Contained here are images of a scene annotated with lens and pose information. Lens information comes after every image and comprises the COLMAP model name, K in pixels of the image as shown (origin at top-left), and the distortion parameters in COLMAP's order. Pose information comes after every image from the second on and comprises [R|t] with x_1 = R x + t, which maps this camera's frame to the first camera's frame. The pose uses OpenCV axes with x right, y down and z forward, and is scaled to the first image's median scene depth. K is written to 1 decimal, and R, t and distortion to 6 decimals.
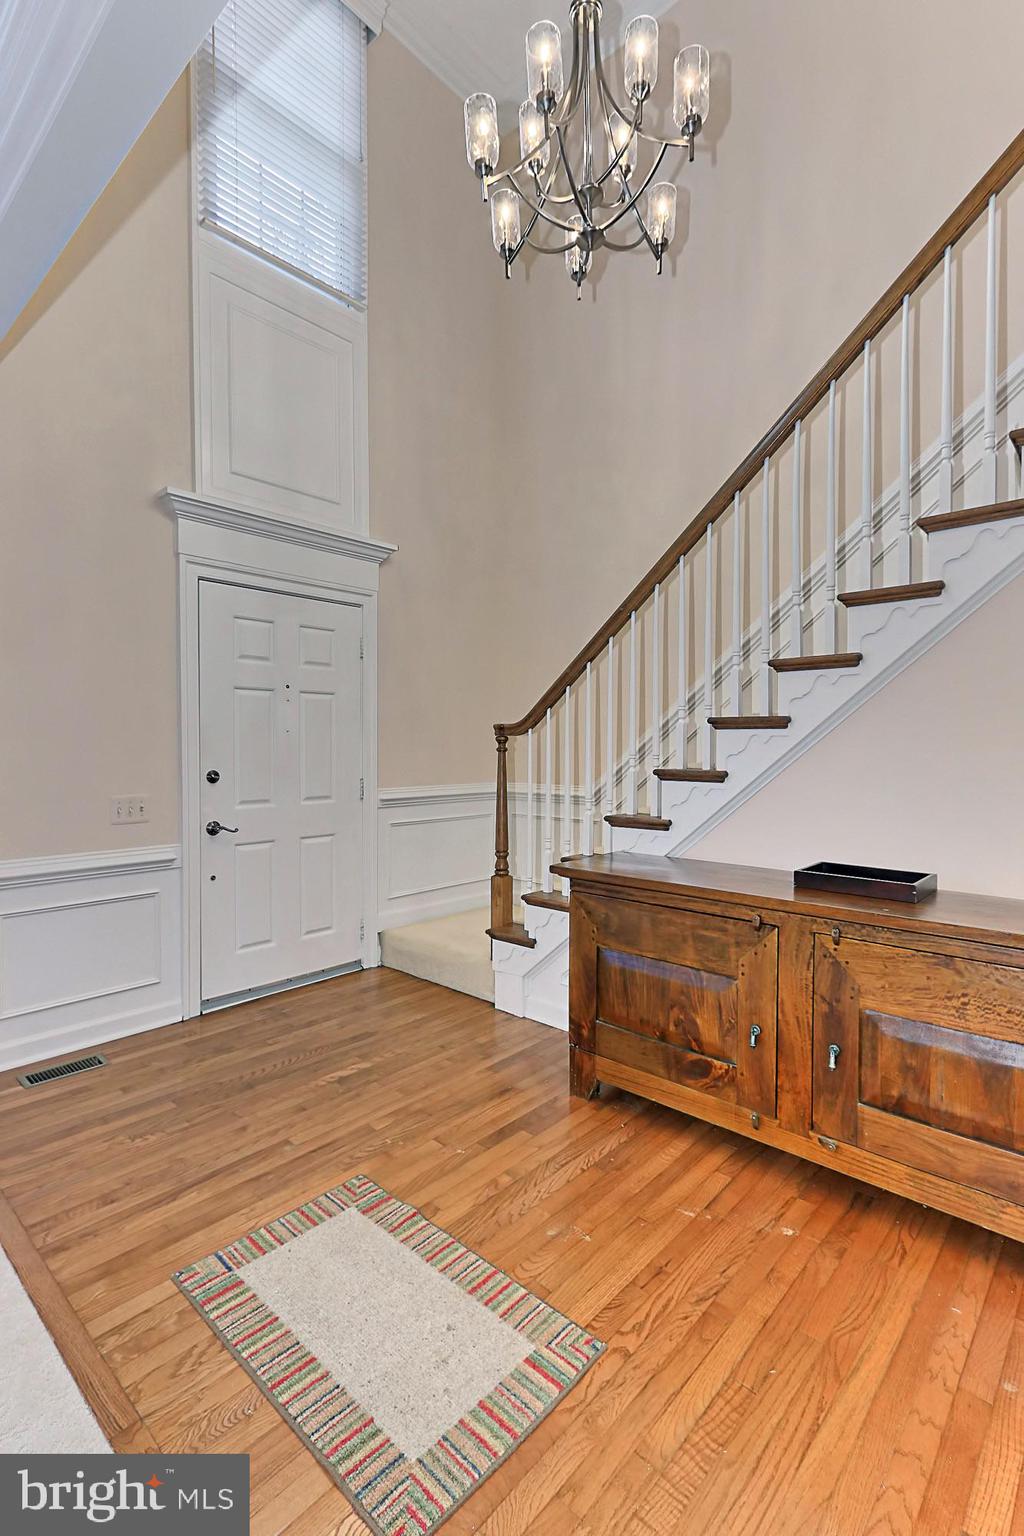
lens RADIAL K [[724.6, 0, 497.0], [0, 724.6, 762.2], [0, 0, 1]] dist [-0.000754, 0.000118]
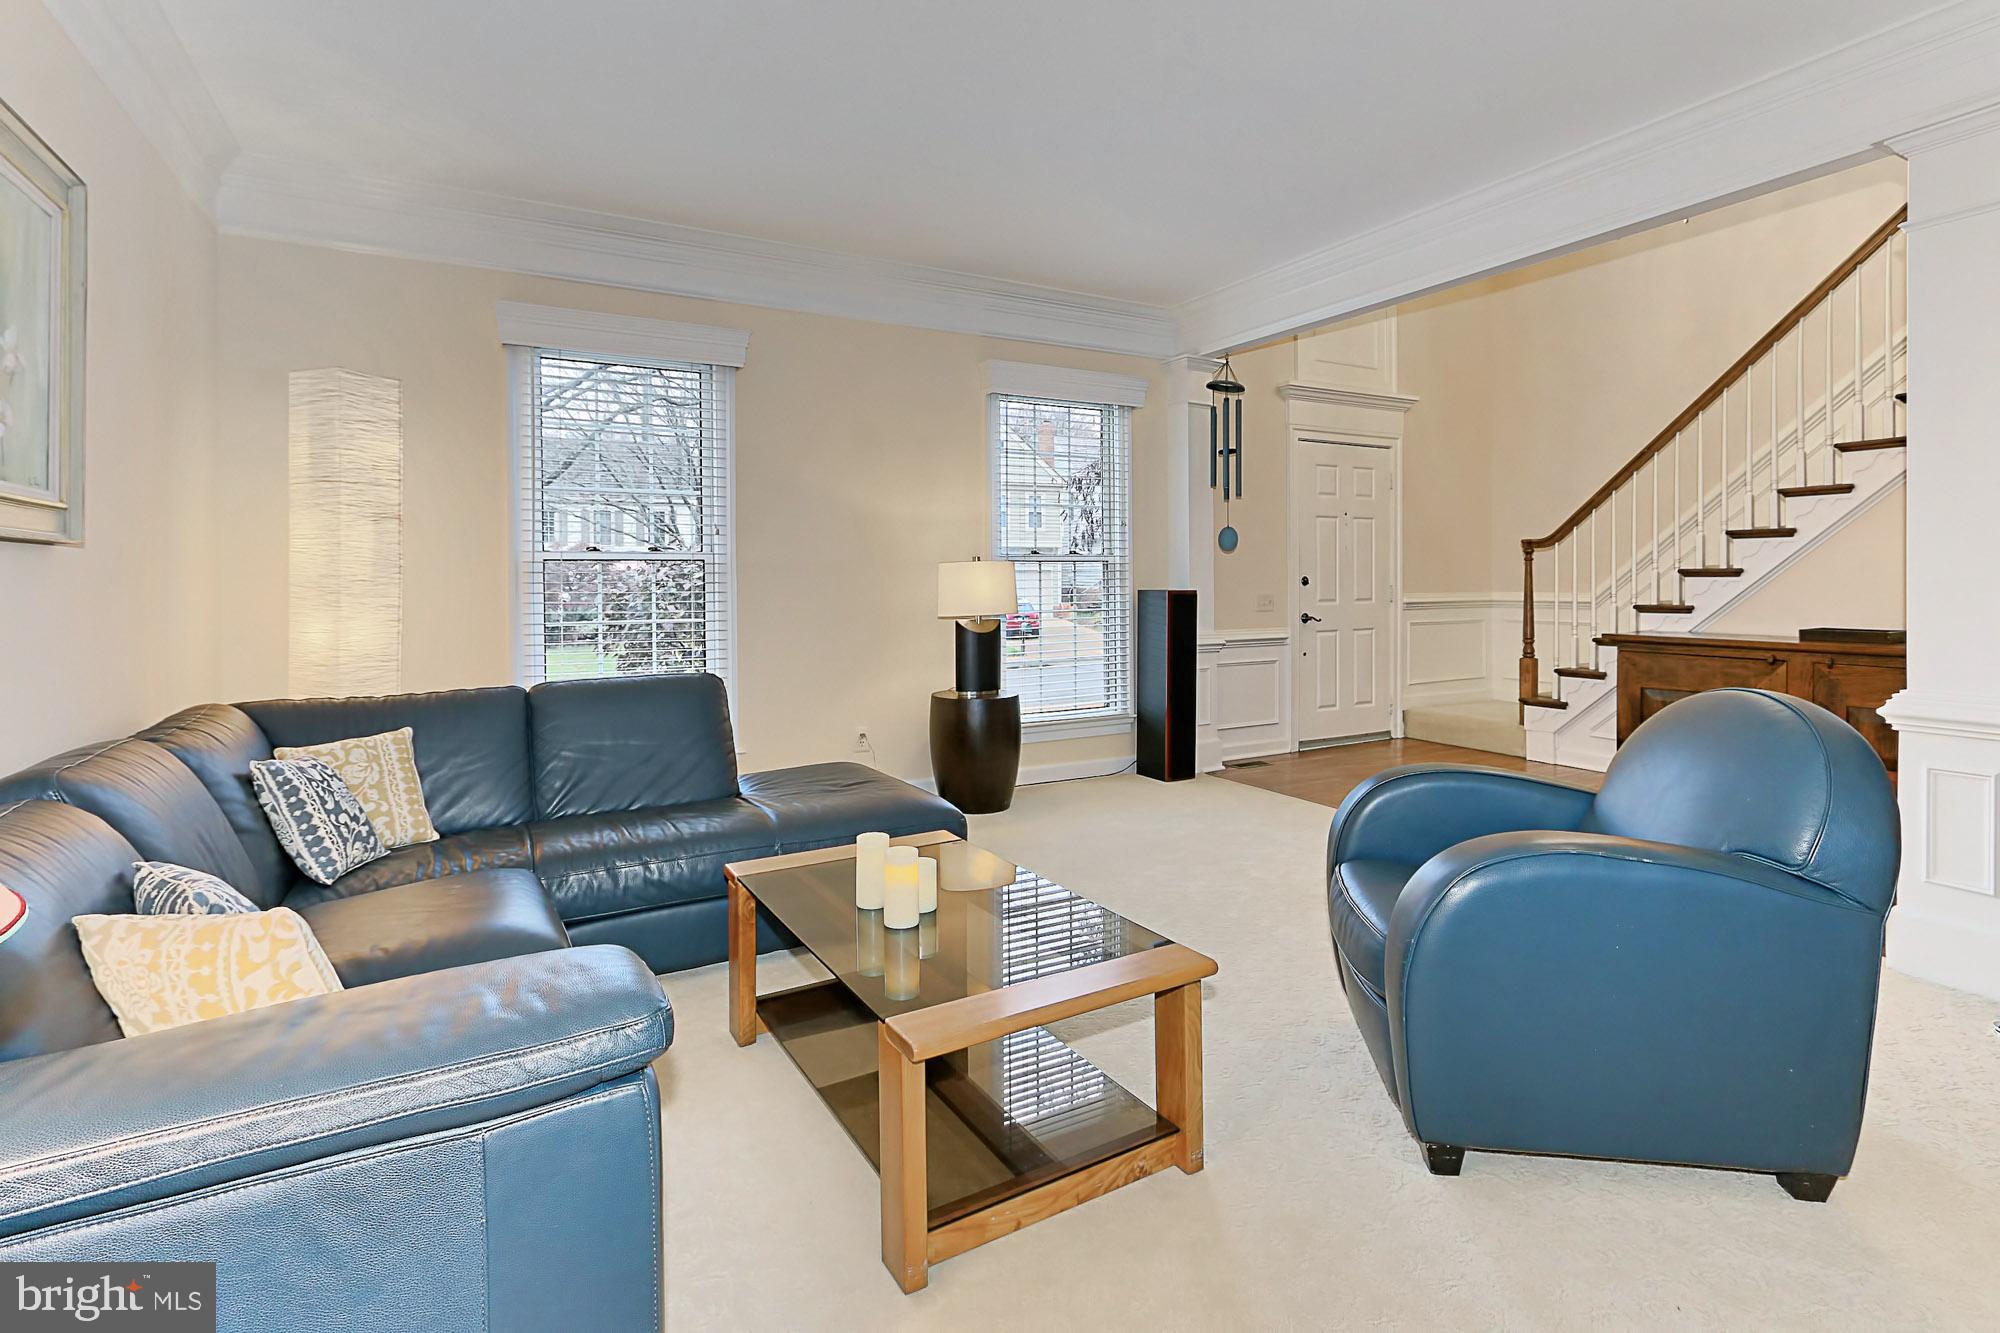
lens RADIAL K [[943.5, 0, 1049.4], [0, 943.5, 585.7], [0, 0, 1]] dist [-0.000754, 0.000118]
pose [[0.960627, -0.004435, -0.277805, -0.439301], [0.000606, 0.999904, -0.013867, 0.066712], [0.277840, 0.013153, 0.960537, -1.069123]]
